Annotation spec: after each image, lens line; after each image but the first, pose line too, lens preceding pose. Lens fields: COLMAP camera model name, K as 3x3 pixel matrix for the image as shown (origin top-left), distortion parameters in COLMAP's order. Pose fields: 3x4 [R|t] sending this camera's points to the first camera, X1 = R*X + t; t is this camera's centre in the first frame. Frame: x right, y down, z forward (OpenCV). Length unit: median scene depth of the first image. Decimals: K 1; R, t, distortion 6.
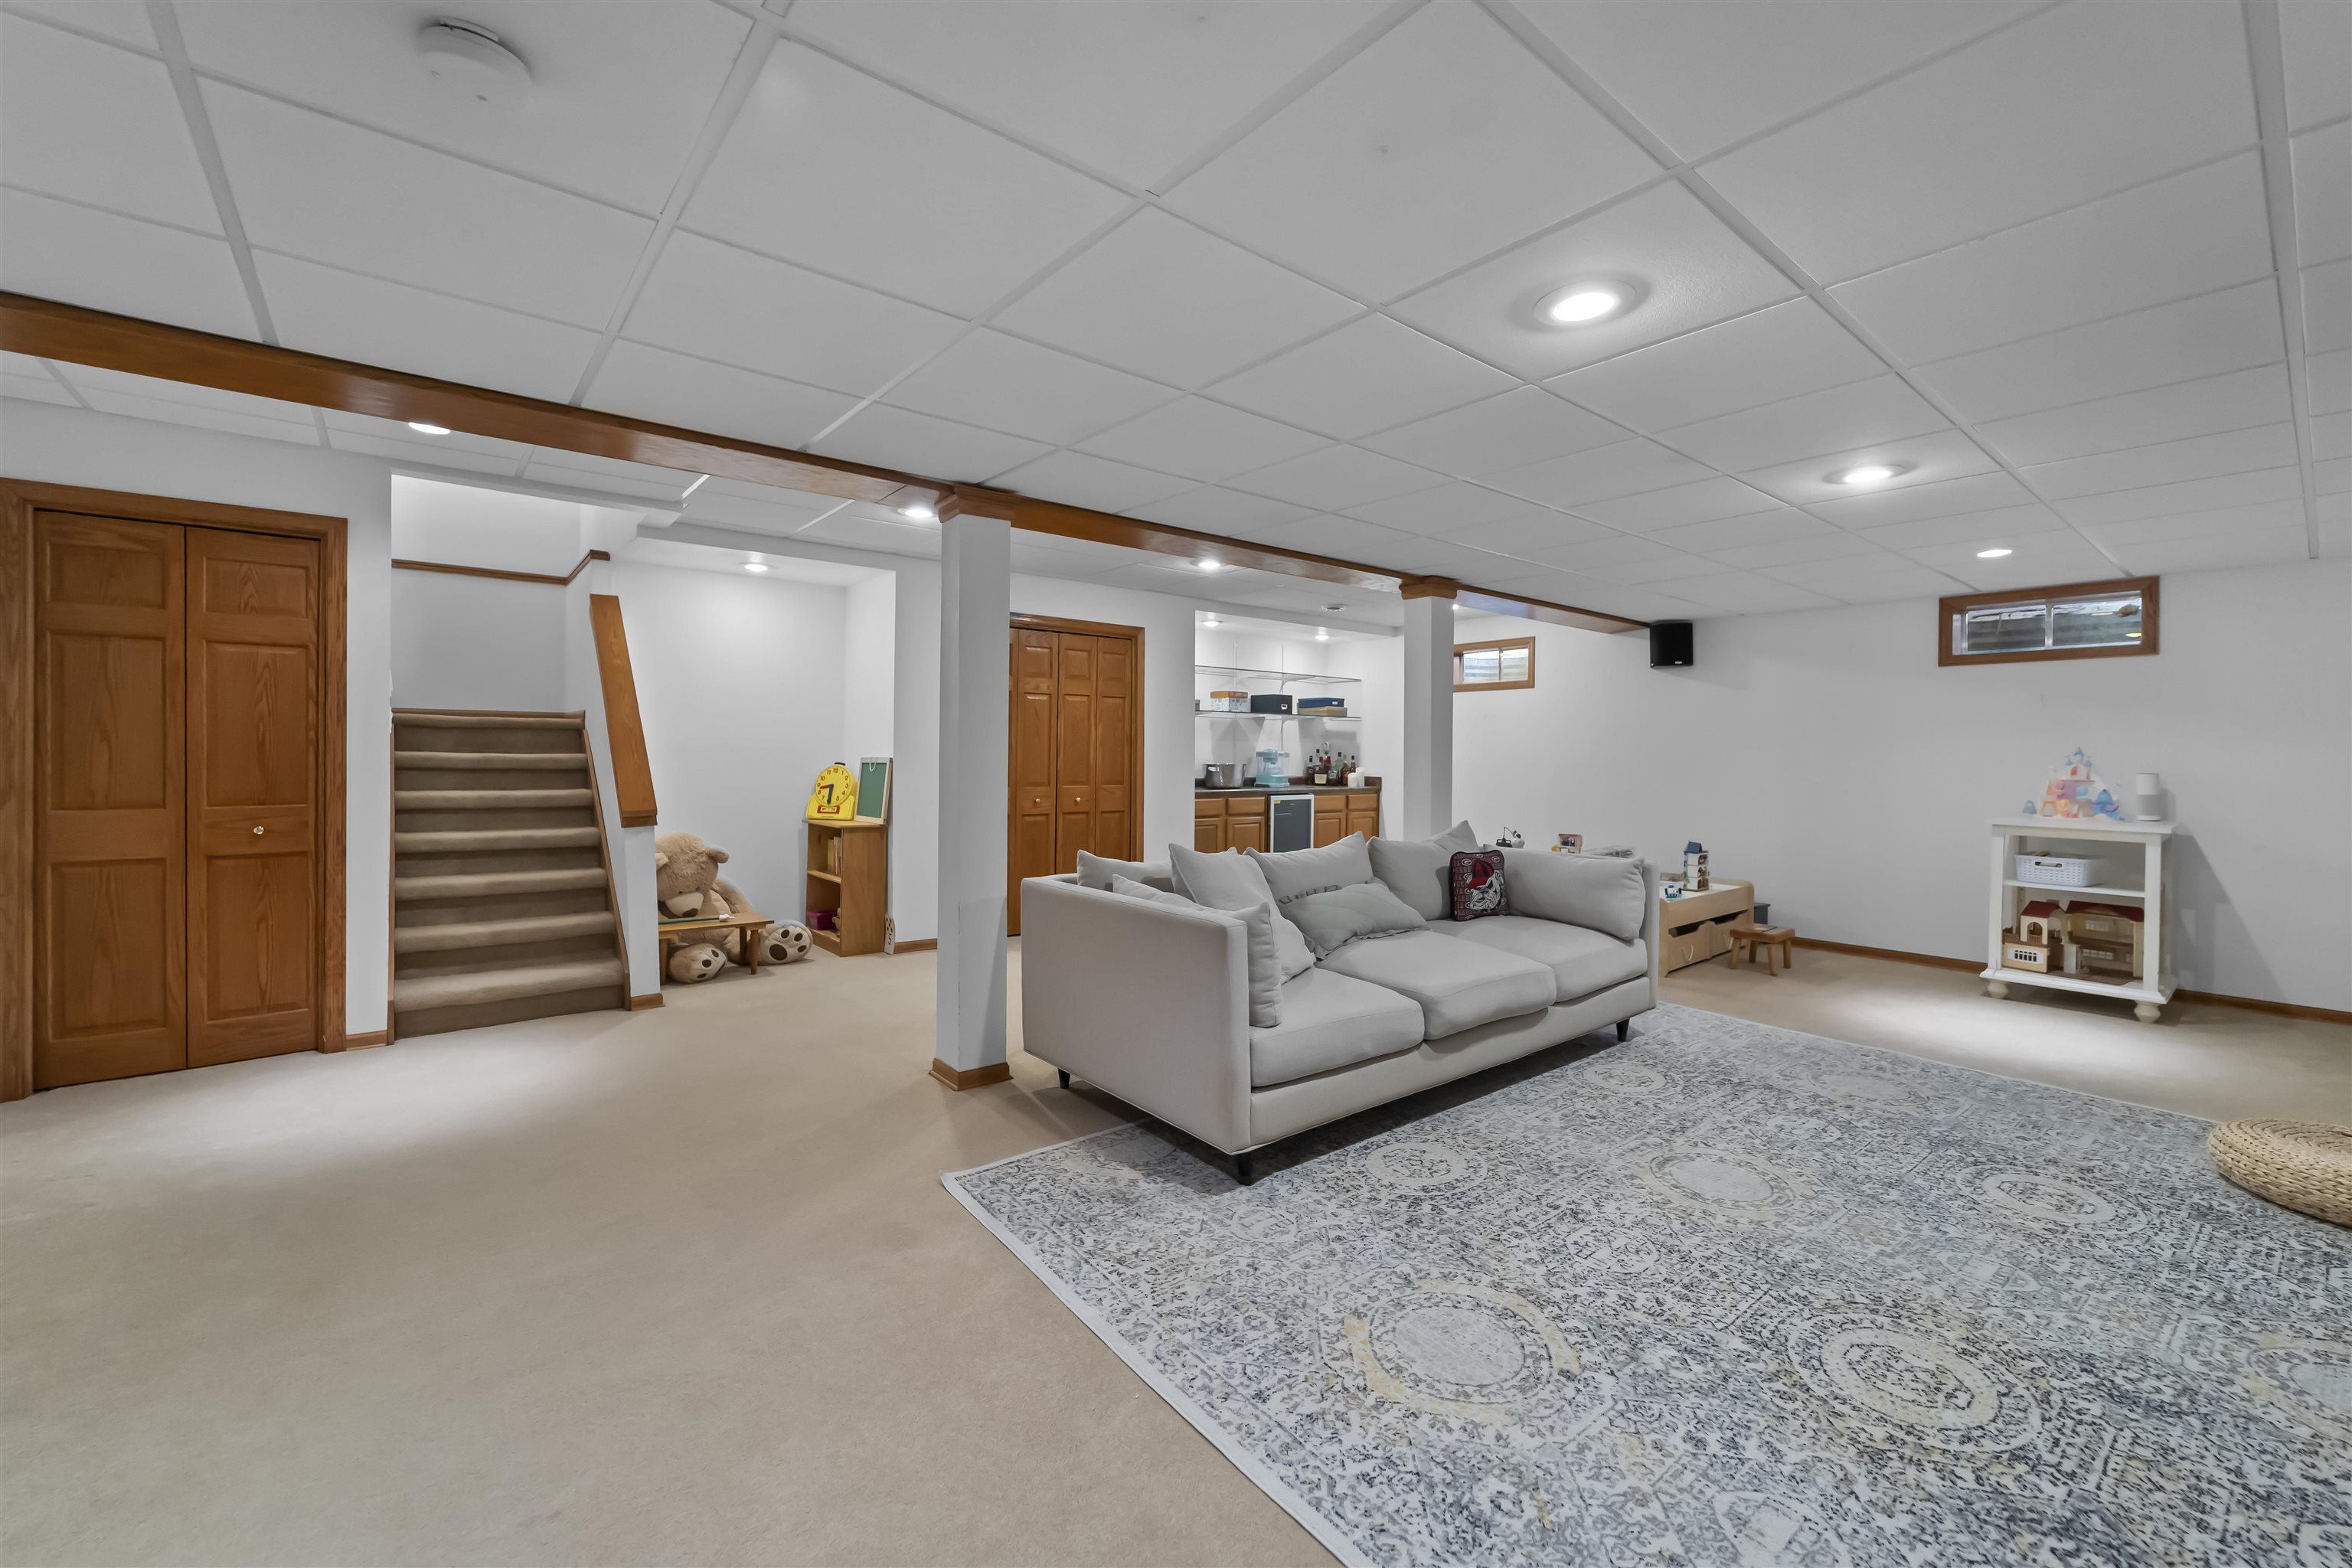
lens RADIAL K [[943.6, 0, 1210.3], [0, 943.6, 760.2], [0, 0, 1]] dist [0.000550, -0.000086]
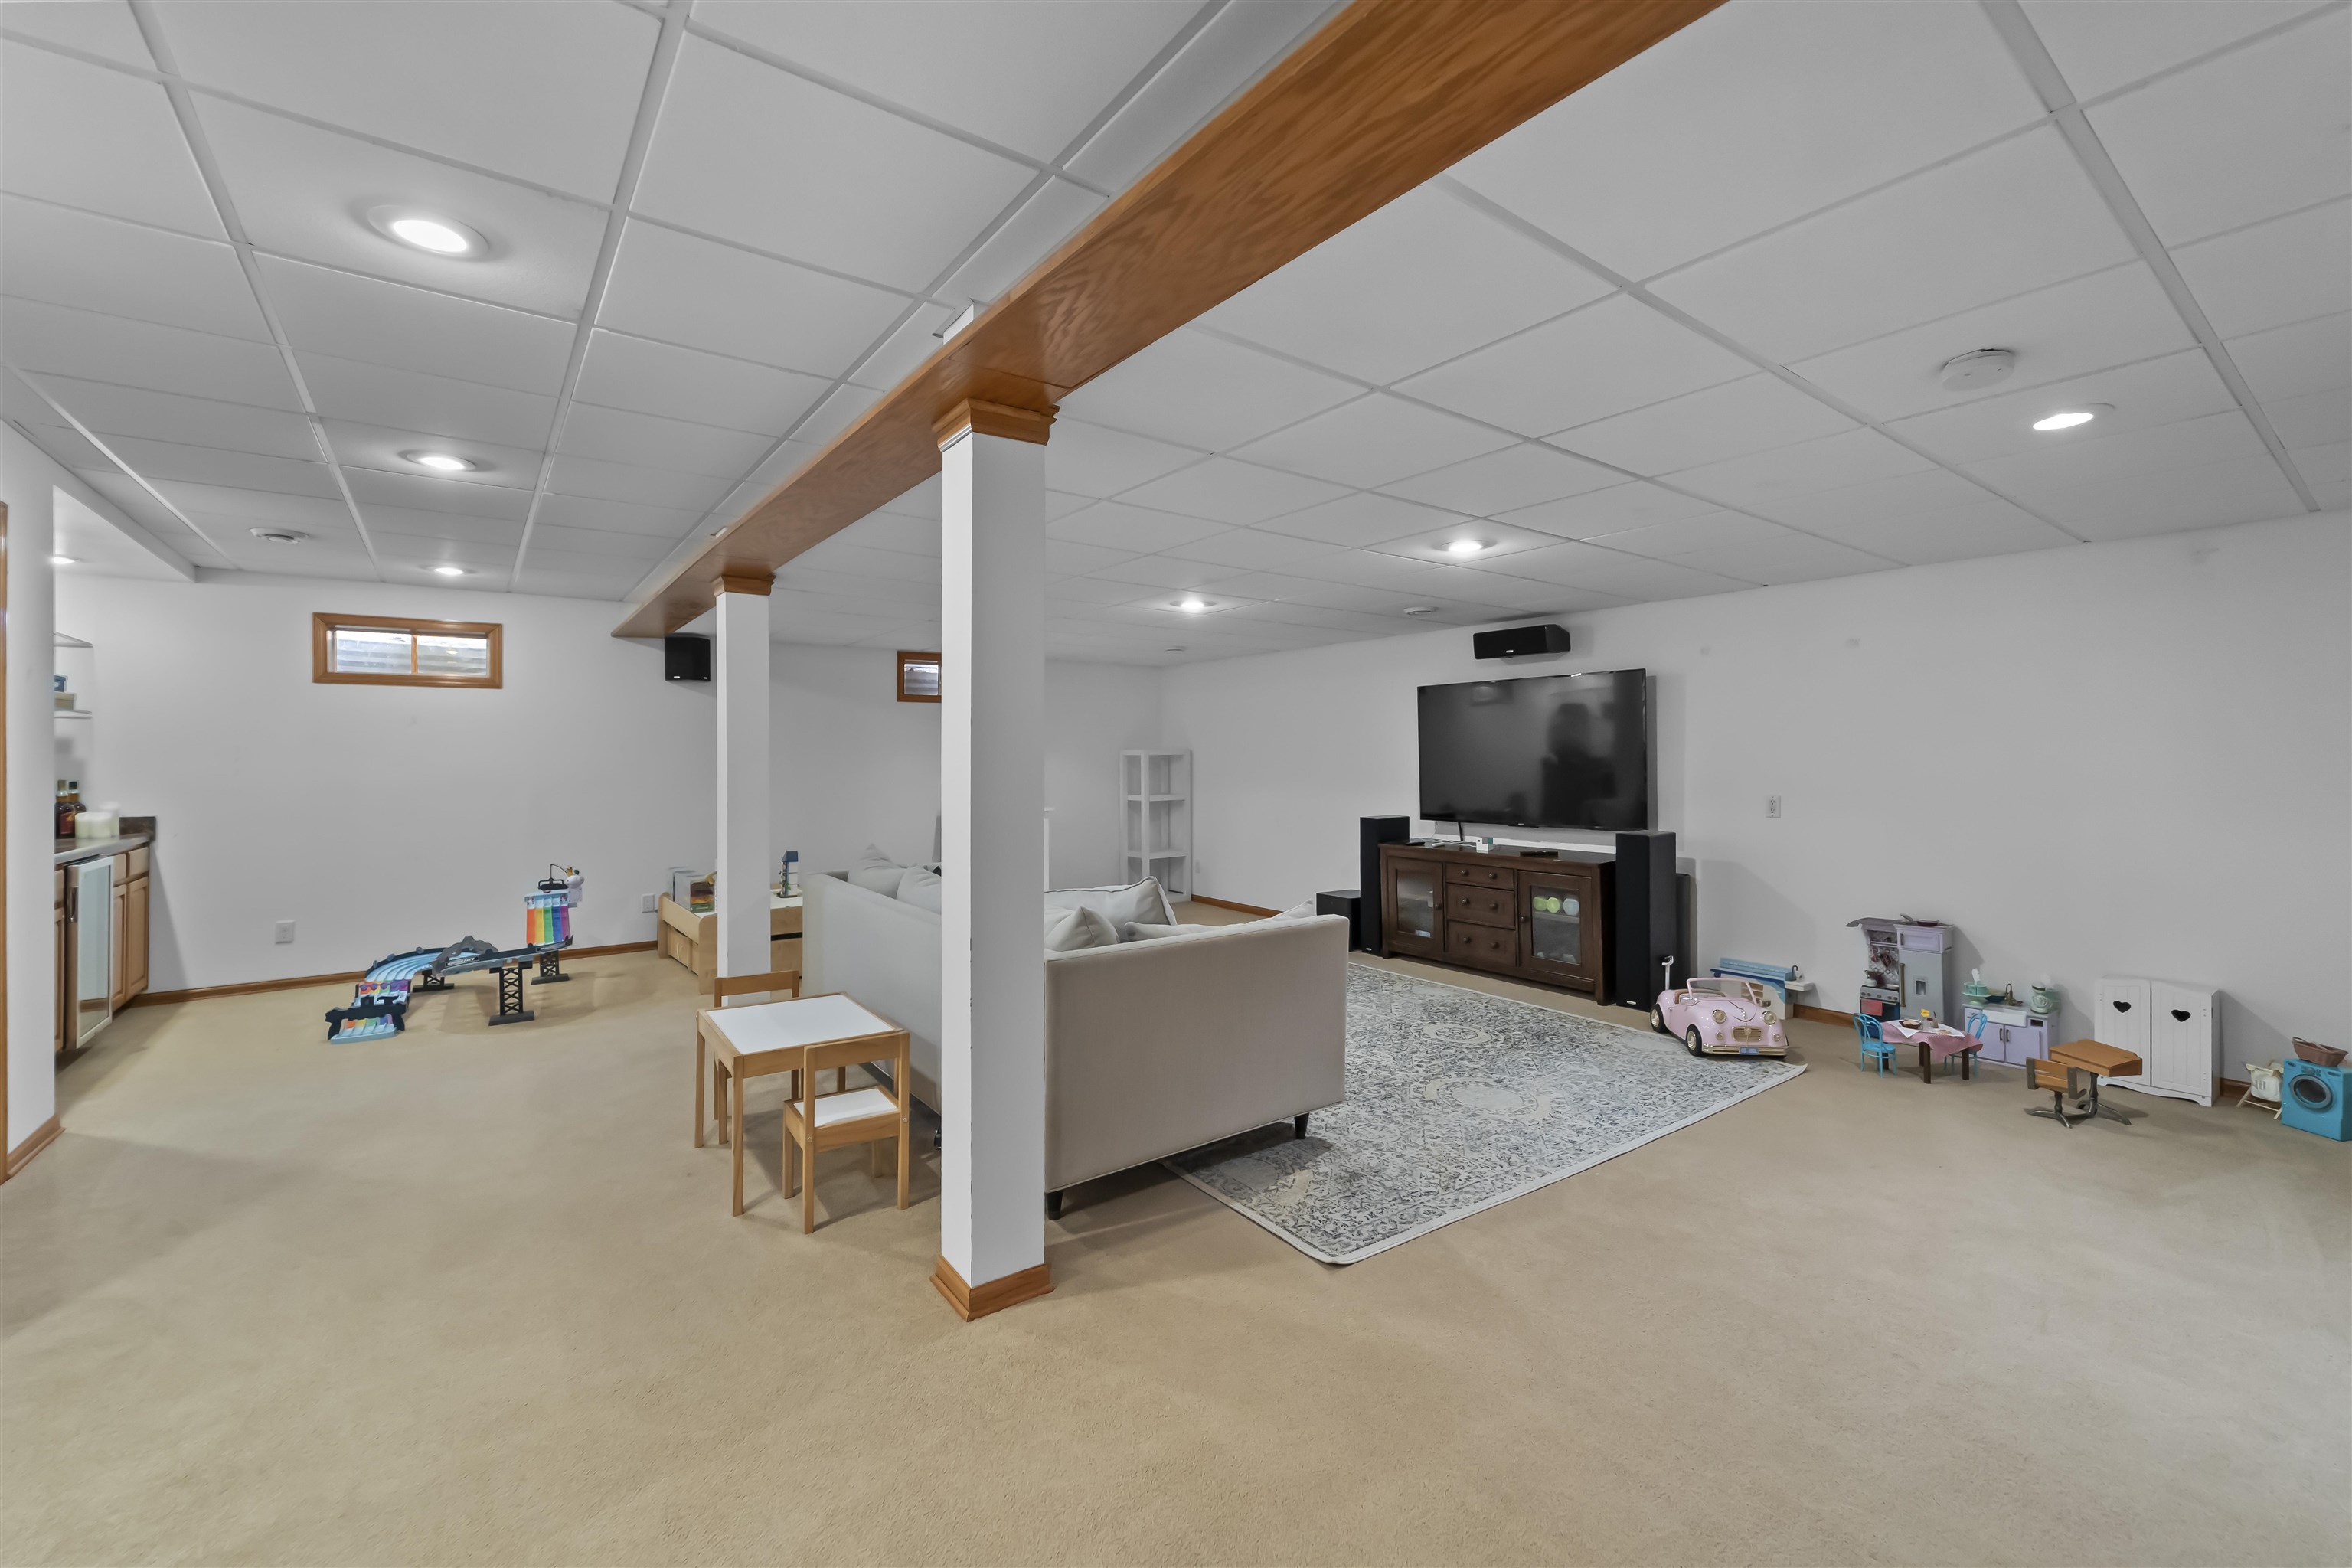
lens RADIAL K [[952.8, 0, 1163.0], [0, 952.8, 773.8], [0, 0, 1]] dist [-0.001837, -0.000725]
pose [[0.066246, -0.018790, 0.997626, -0.400330], [0.012192, 0.999763, 0.018020, -0.013306], [-0.997729, 0.010969, 0.066460, 0.370898]]
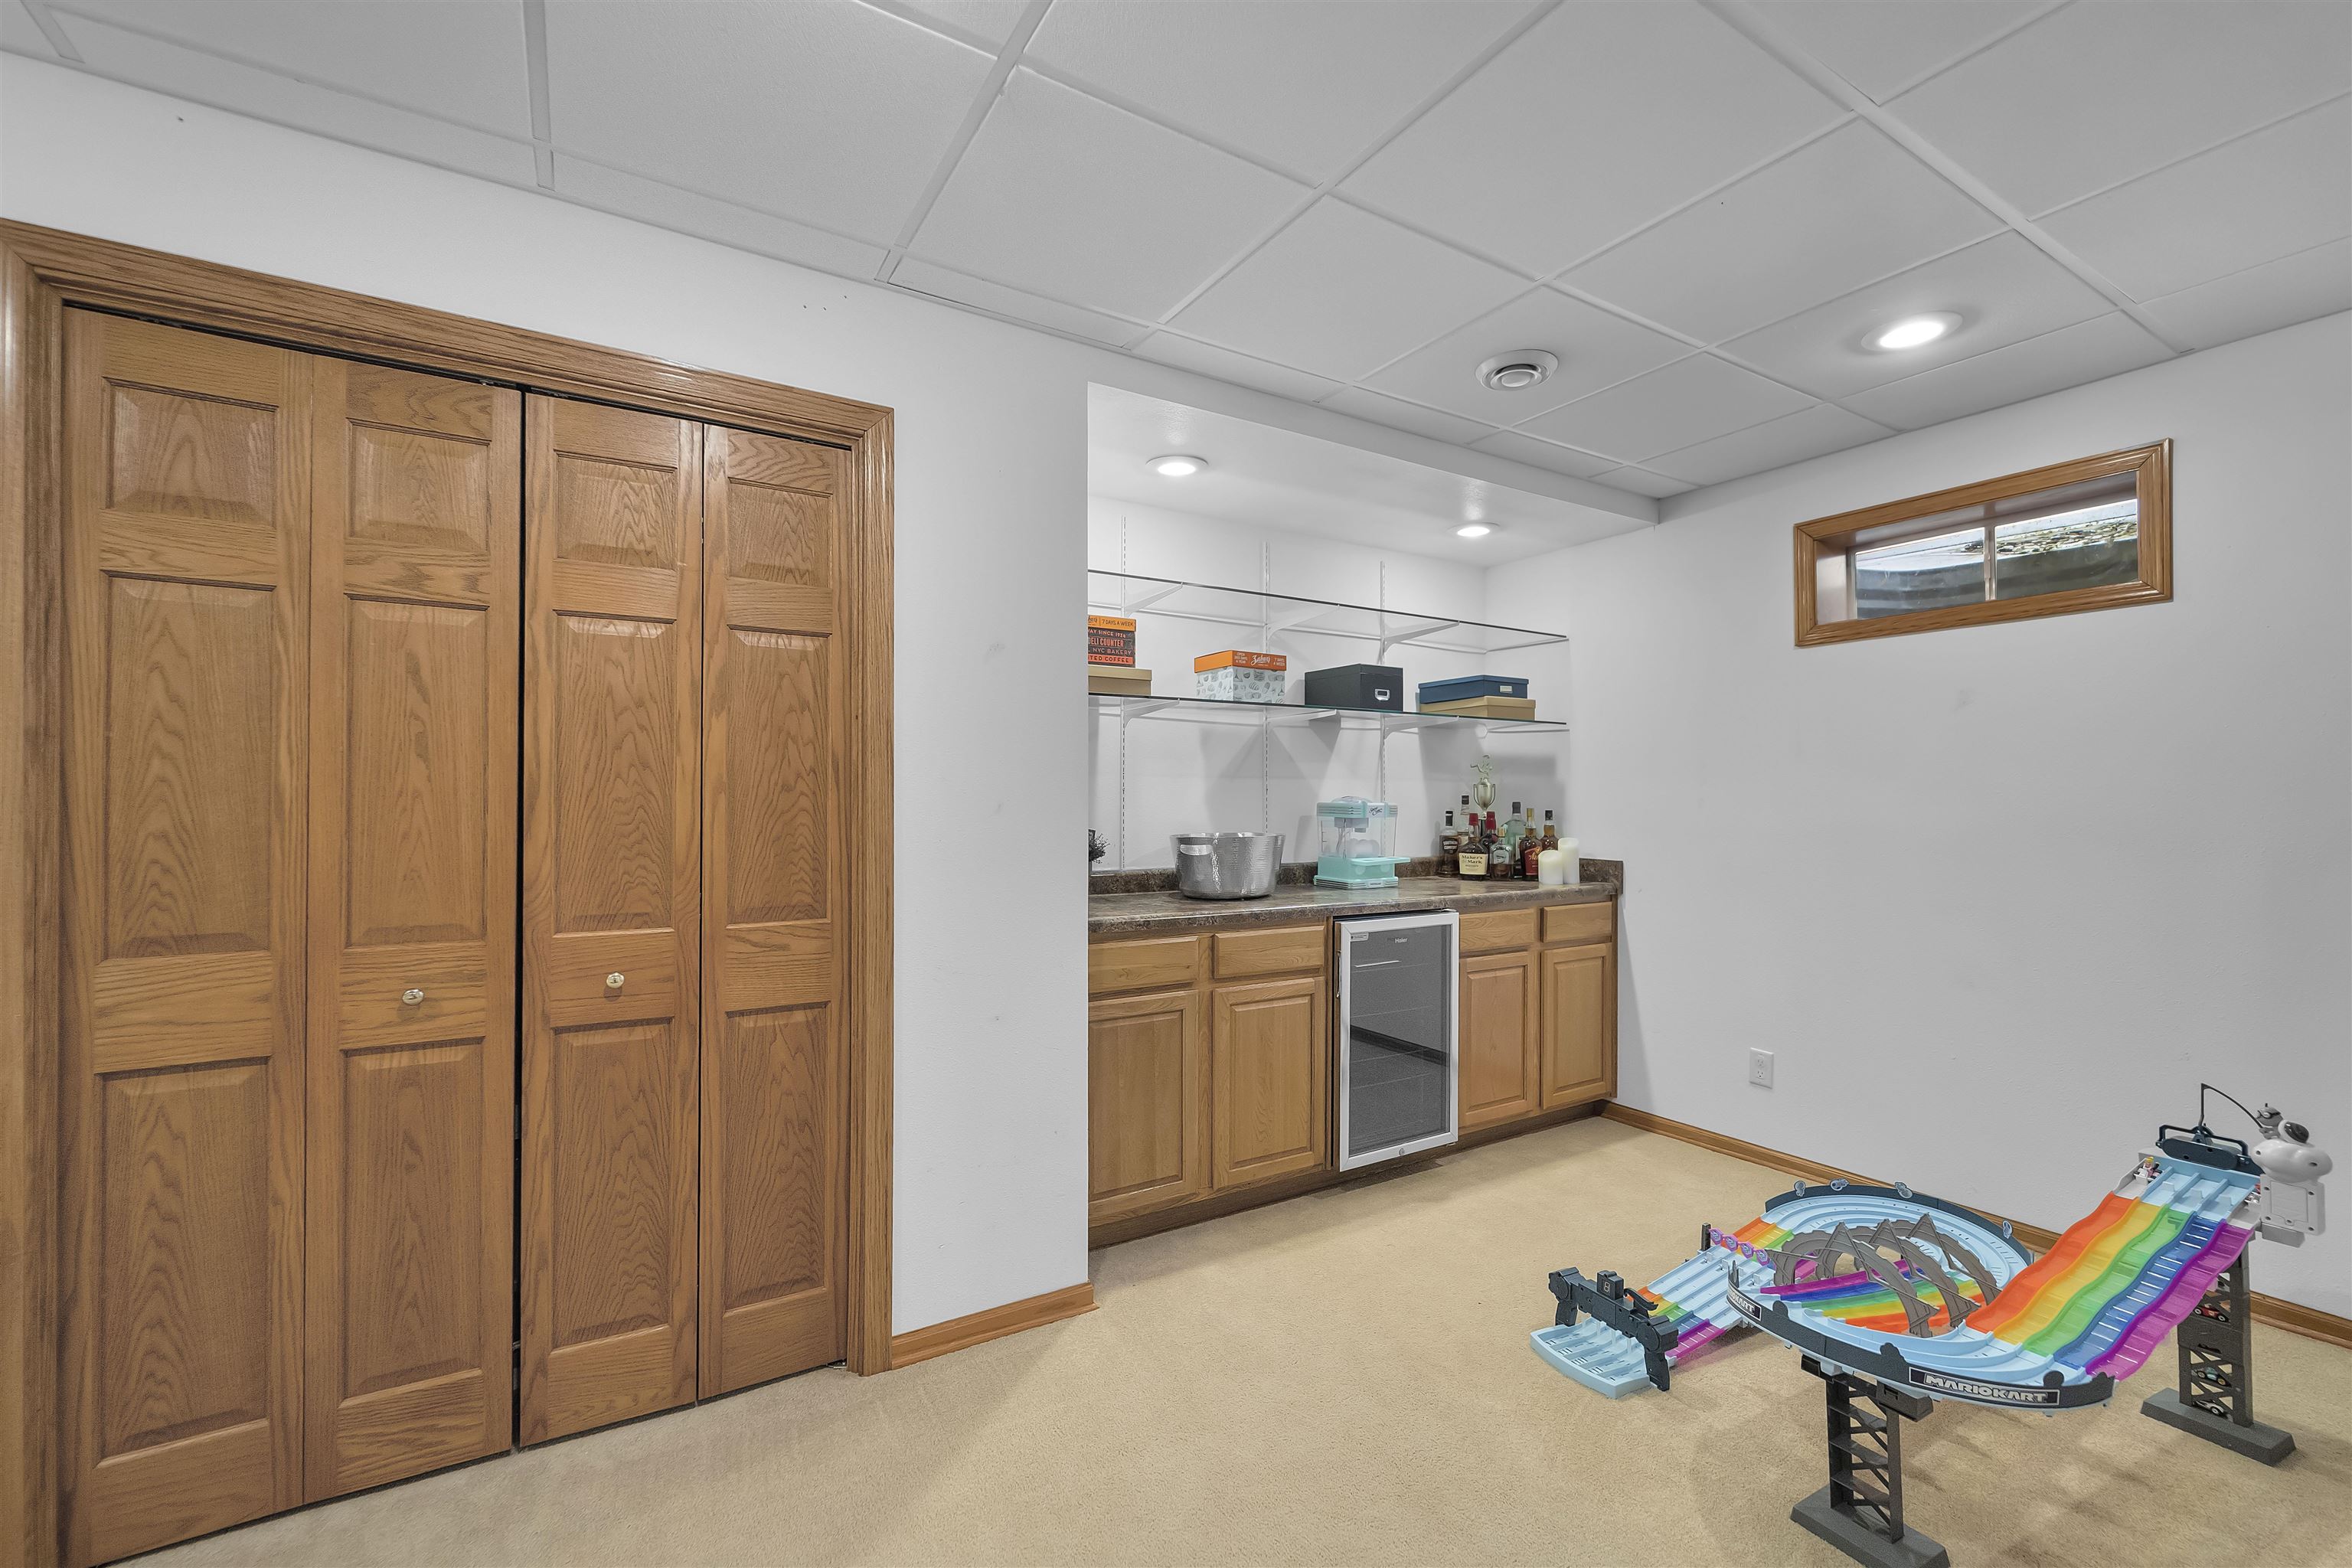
lens RADIAL K [[978.1, 0, 1198.0], [0, 978.1, 780.6], [0, 0, 1]] dist [-0.000122, 0.000076]
pose [[0.989459, -0.005091, -0.144723, 0.063156], [0.001695, 0.999721, -0.023579, -0.009369], [0.144802, 0.023085, 0.989191, 0.594337]]
